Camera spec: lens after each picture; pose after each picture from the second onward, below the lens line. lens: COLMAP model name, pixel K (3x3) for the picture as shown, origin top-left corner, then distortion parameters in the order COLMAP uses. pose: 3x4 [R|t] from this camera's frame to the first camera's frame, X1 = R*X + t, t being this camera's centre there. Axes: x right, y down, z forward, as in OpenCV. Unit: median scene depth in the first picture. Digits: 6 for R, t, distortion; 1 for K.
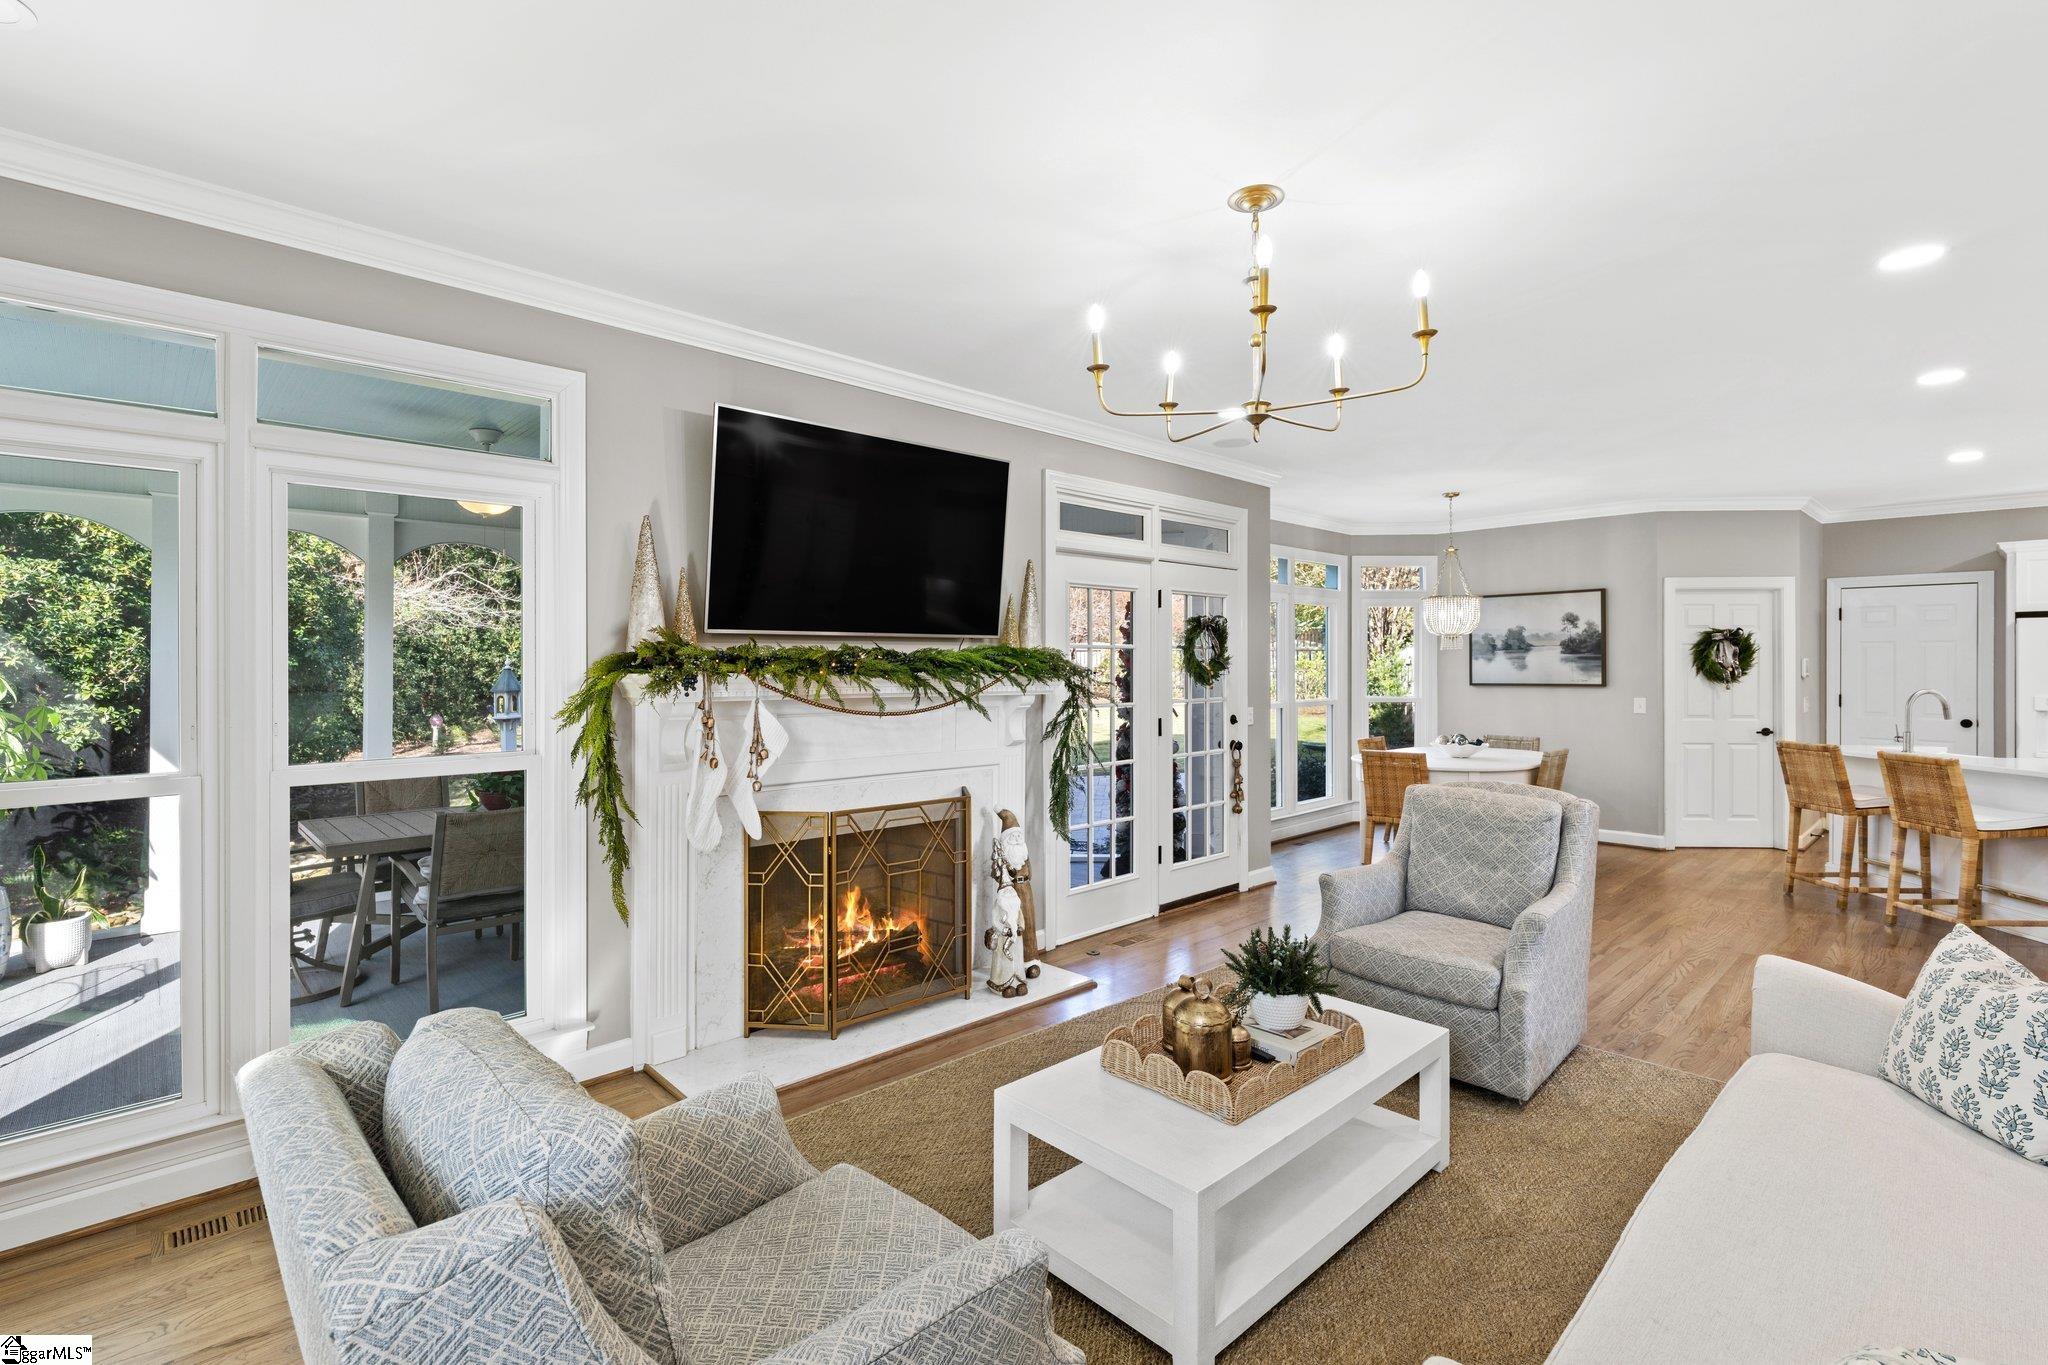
lens RADIAL K [[938.7, 0, 1011.9], [0, 938.7, 660.8], [0, 0, 1]] dist [-0.000905, -0.000063]
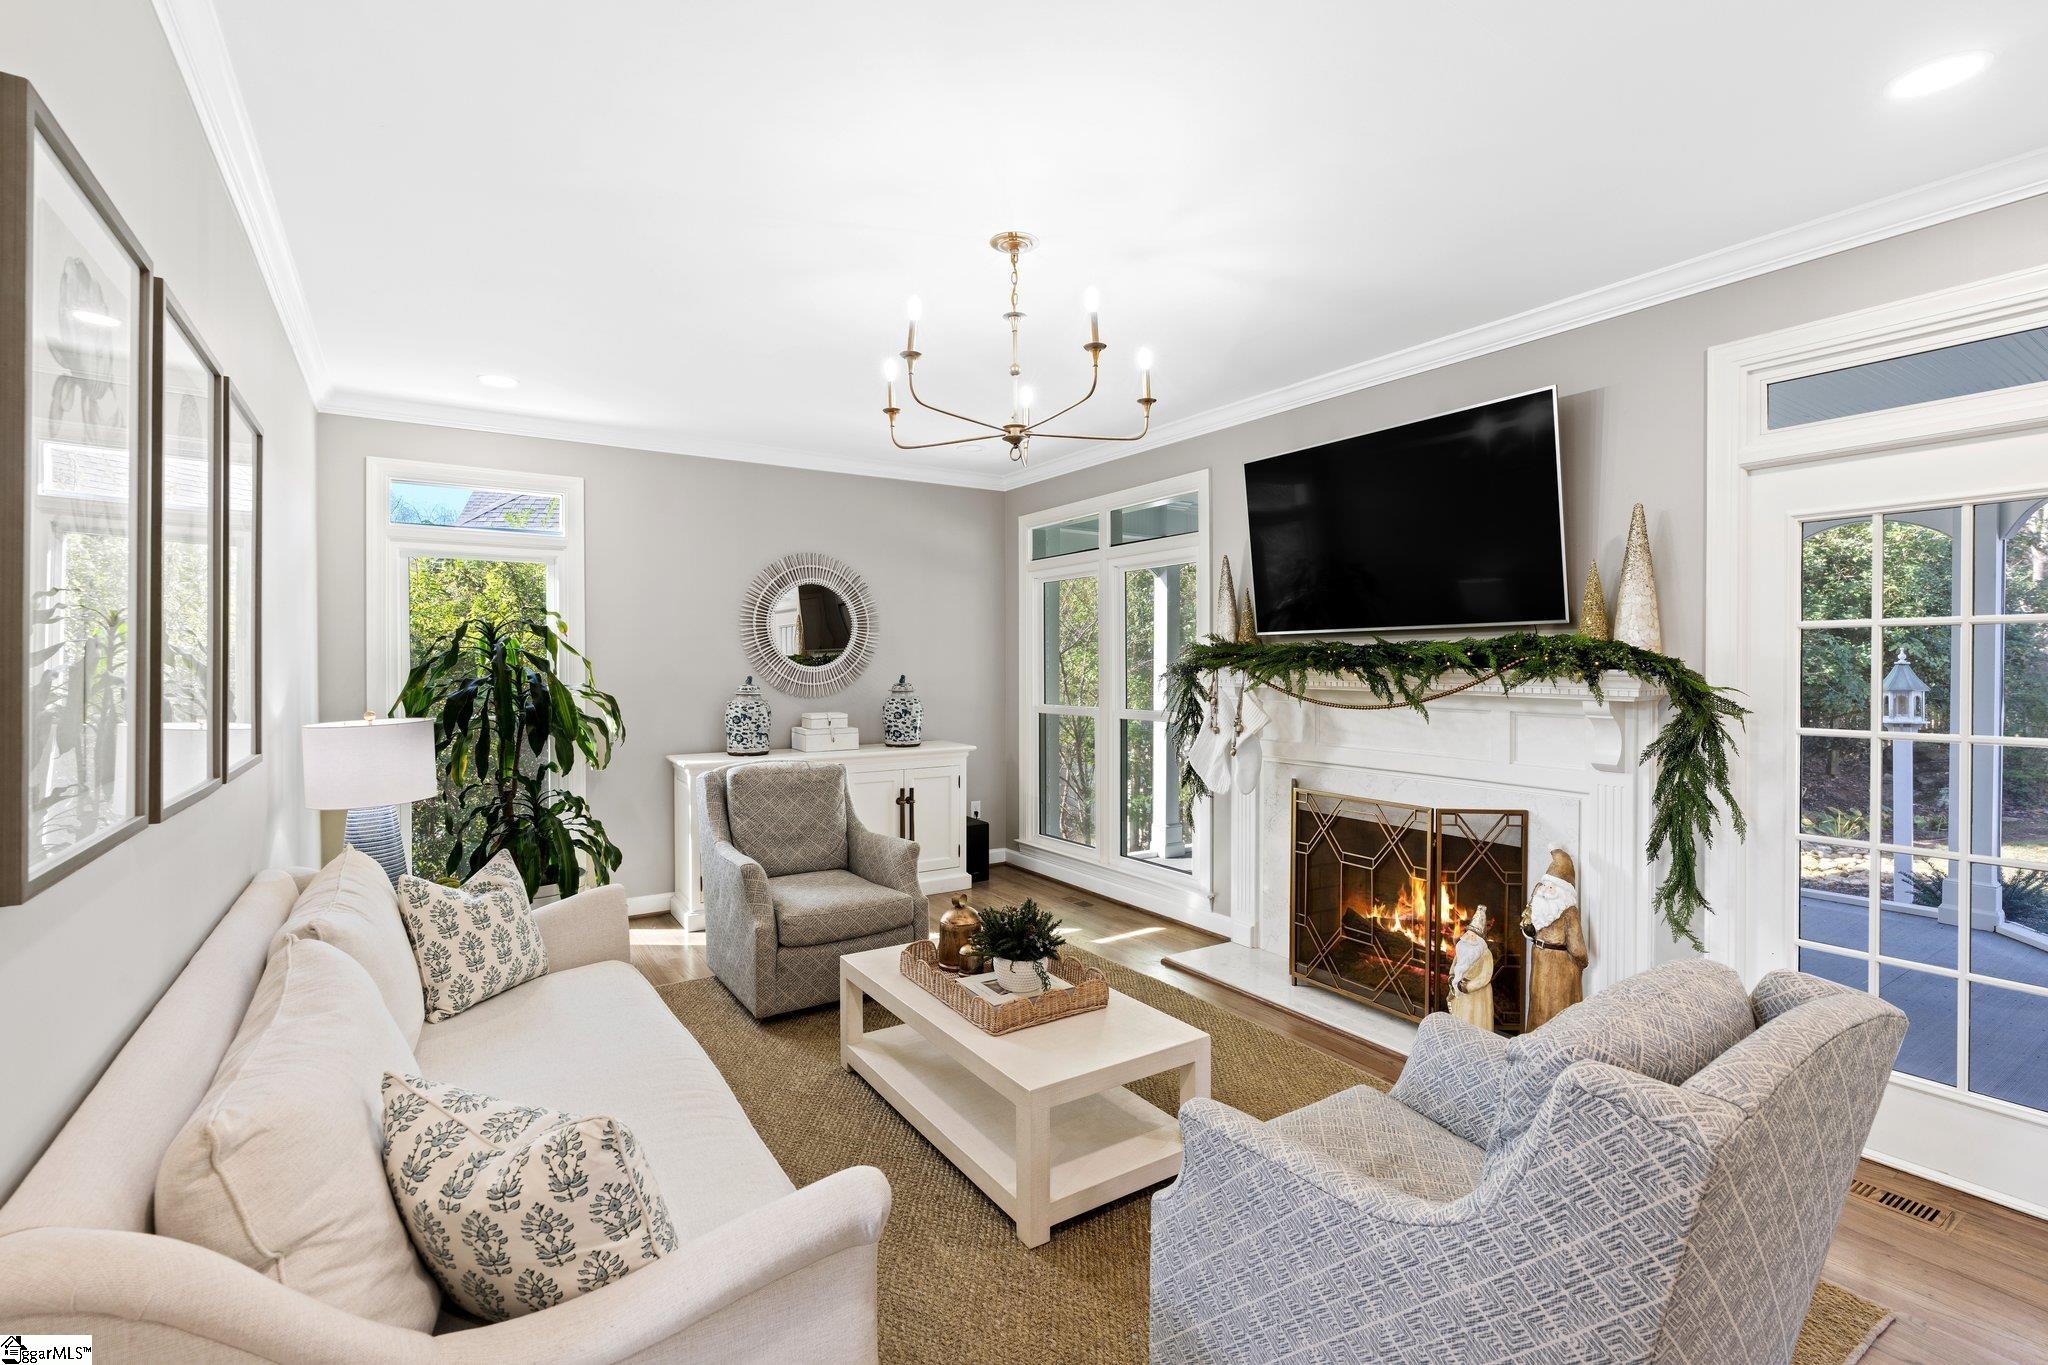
lens RADIAL K [[926.5, 0, 1015.4], [0, 926.5, 665.6], [0, 0, 1]] dist [0.001341, -0.000515]
pose [[-0.170268, 0.006049, -0.985379, 0.784028], [0.008101, 0.999956, 0.004738, 0.003254], [0.985364, -0.007176, -0.170310, 0.685521]]
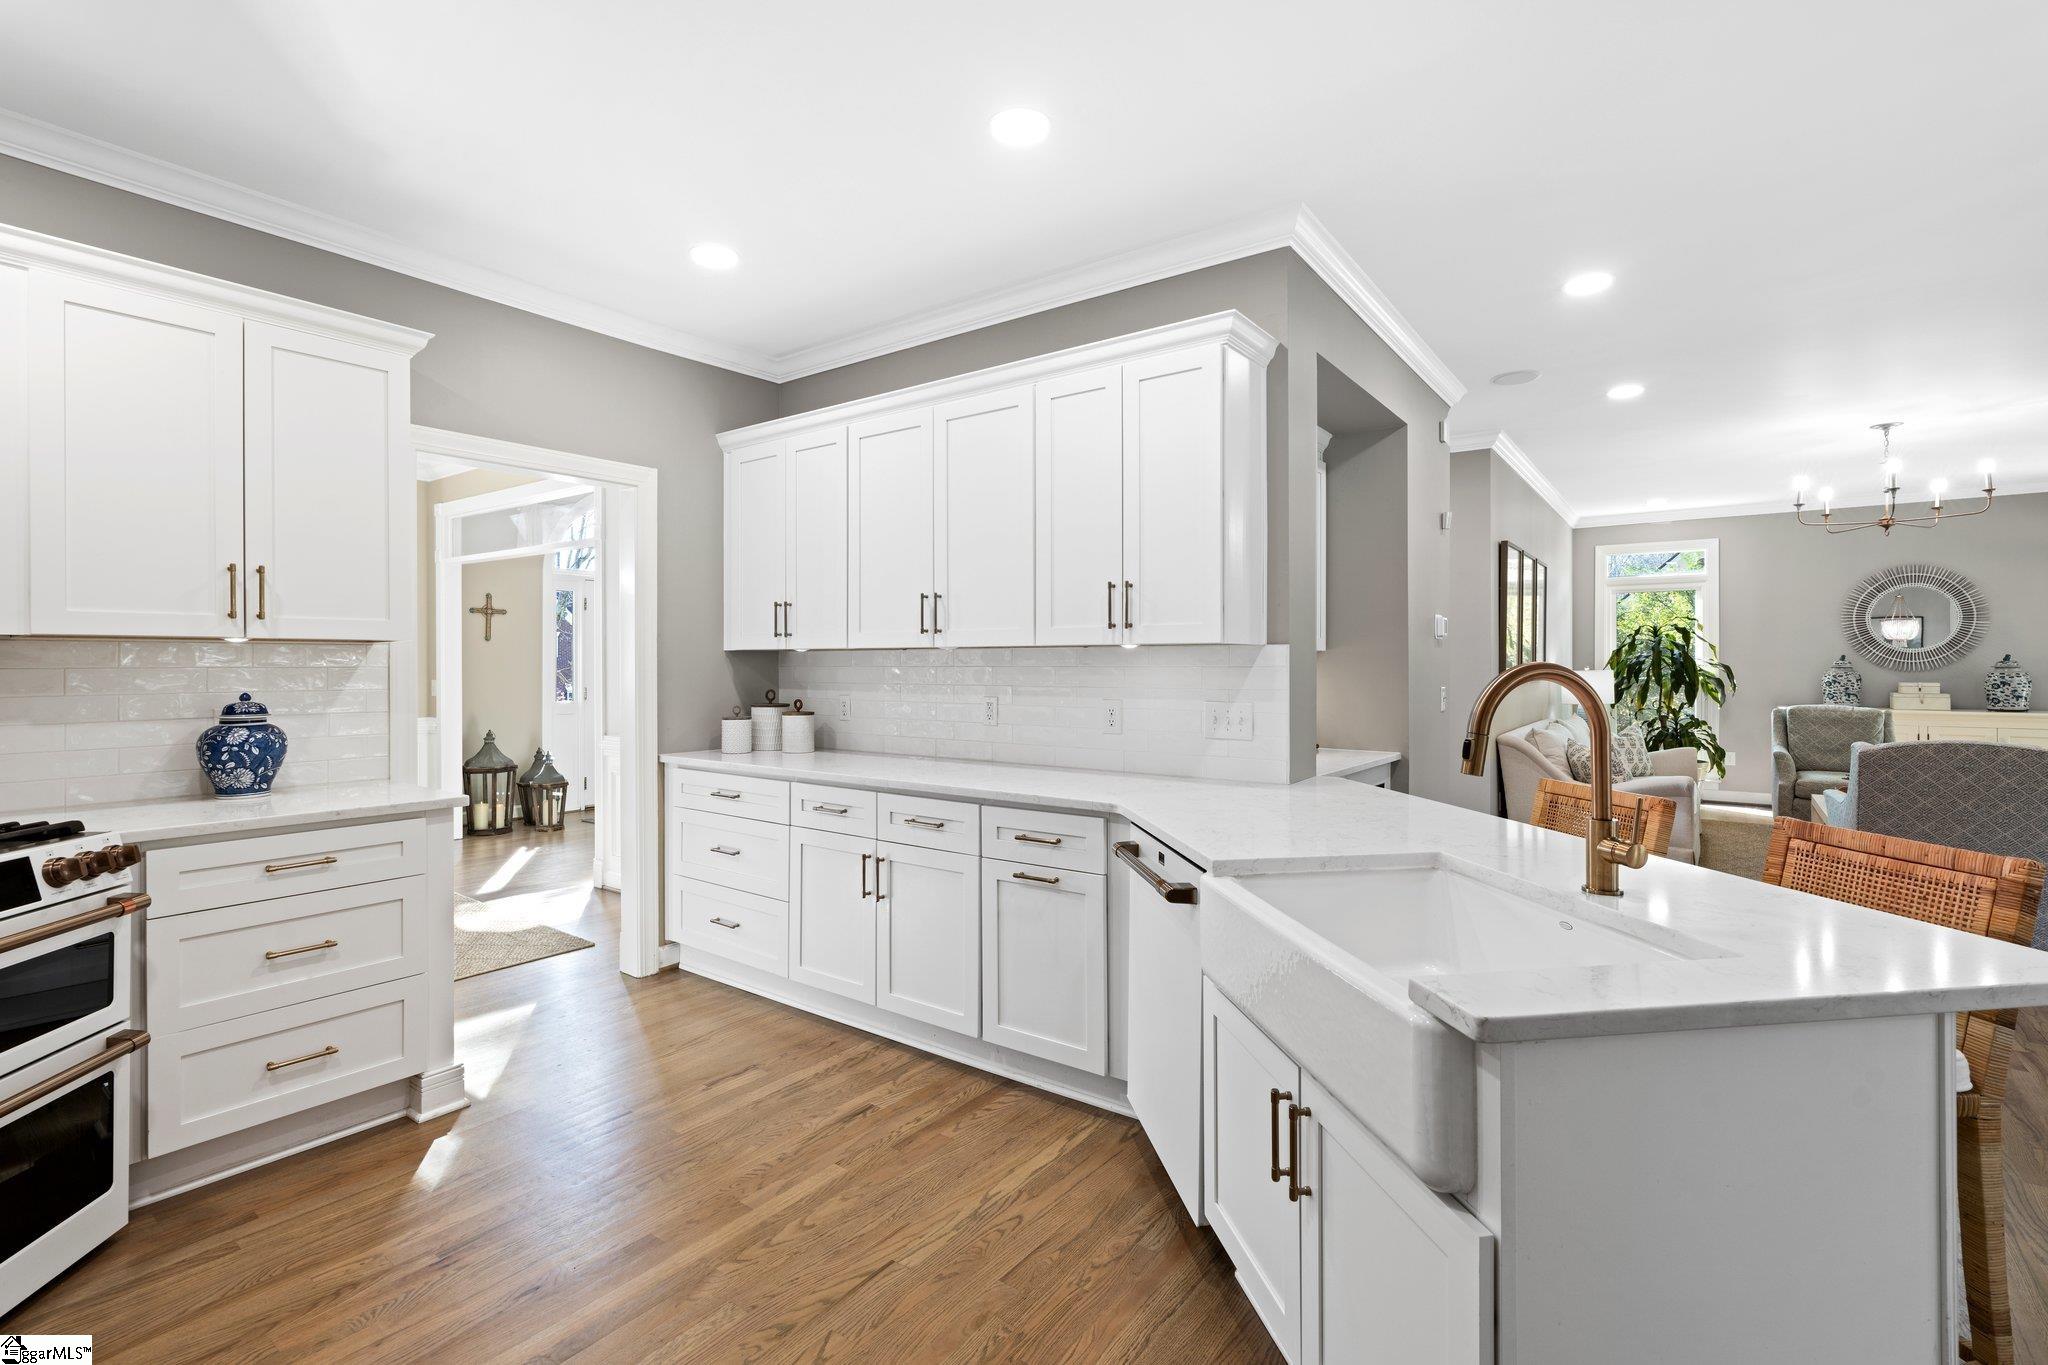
lens RADIAL K [[926.5, 0, 1015.4], [0, 926.5, 665.6], [0, 0, 1]] dist [0.001341, -0.000515]
pose [[-0.983081, 0.005376, -0.183090, 1.560533], [0.006103, 0.999976, -0.003408, 0.036599], [0.183068, -0.004467, -0.983090, 1.615857]]
